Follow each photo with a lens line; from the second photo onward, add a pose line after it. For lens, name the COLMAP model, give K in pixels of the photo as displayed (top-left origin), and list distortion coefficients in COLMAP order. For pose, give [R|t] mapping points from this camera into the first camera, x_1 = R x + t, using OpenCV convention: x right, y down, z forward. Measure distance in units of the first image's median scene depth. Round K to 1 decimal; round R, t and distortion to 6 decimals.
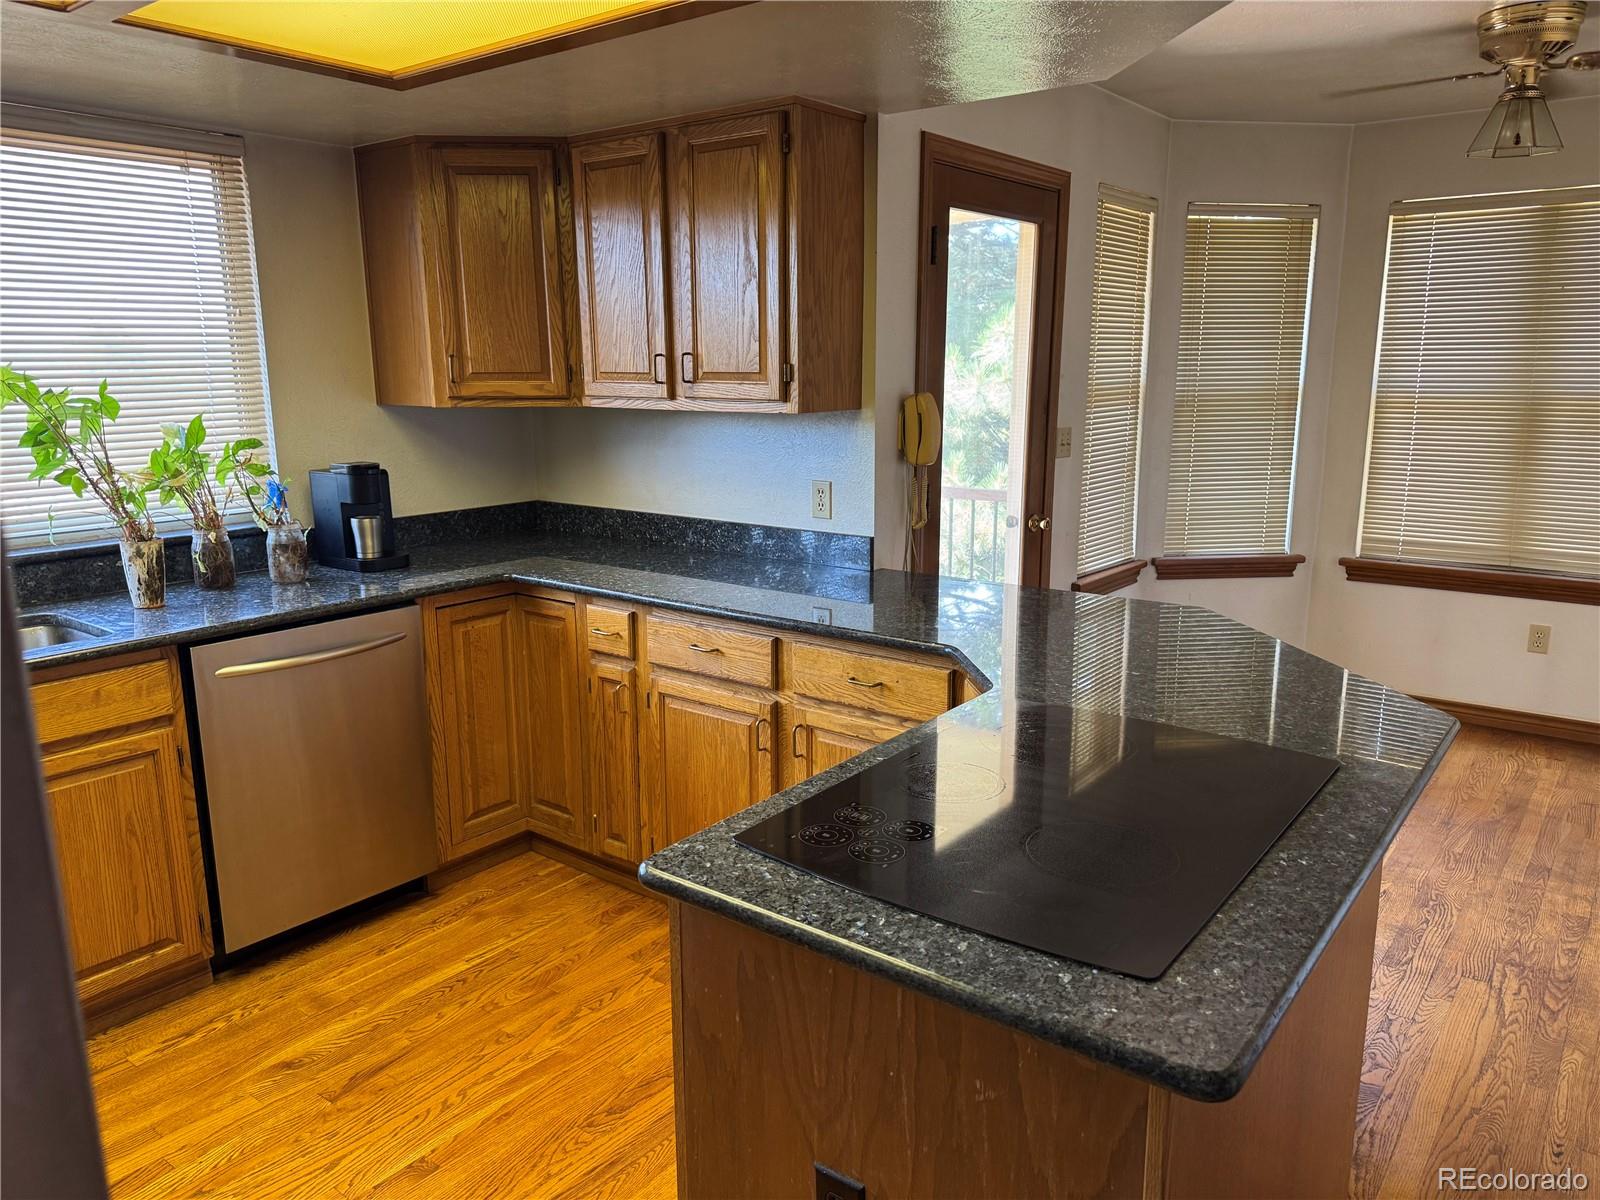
lens RADIAL K [[1133.4, 0, 800.0], [0, 1133.4, 600.0], [0, 0, 1]] dist [0.035828, -0.034228]
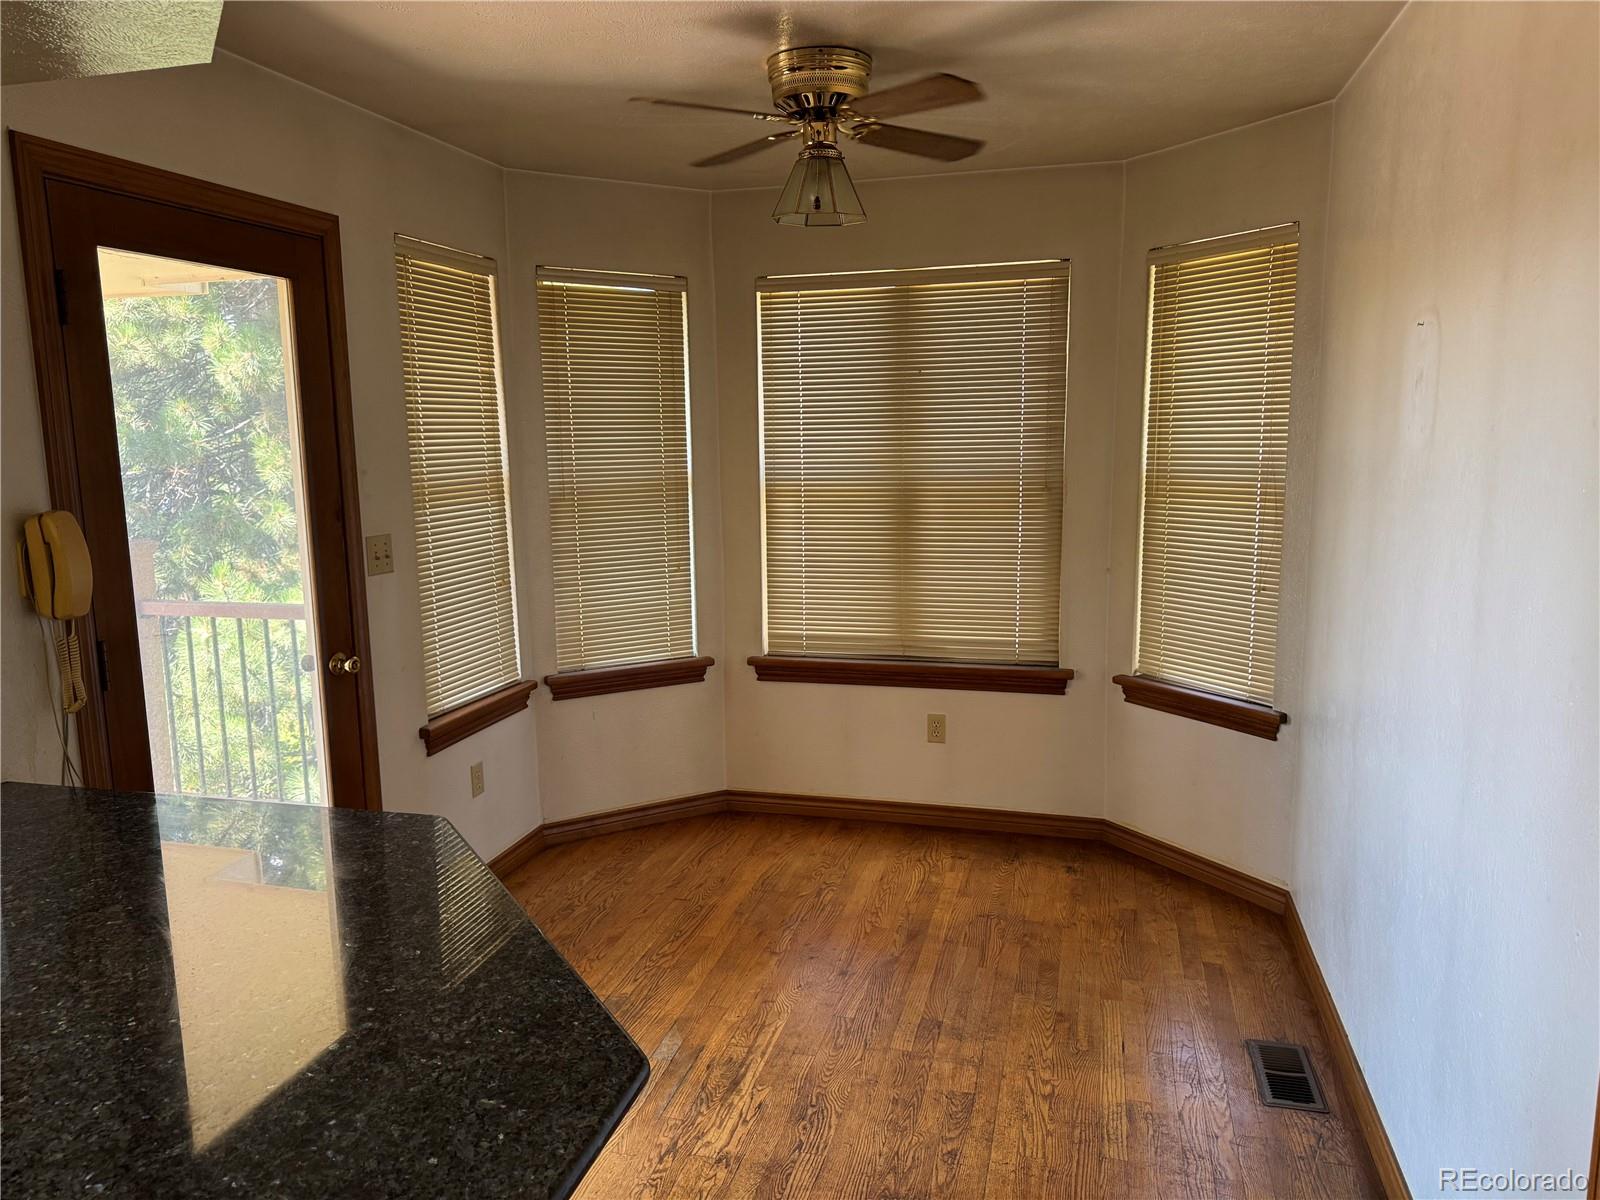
lens RADIAL K [[1113.4, 0, 793.1], [0, 1113.4, 598.5], [0, 0, 1]] dist [0.188130, -0.365988]
pose [[0.923225, -0.067162, 0.378346, 0.181096], [0.089307, 0.995149, -0.041271, -0.047294], [-0.373739, 0.071892, 0.924744, 0.158017]]
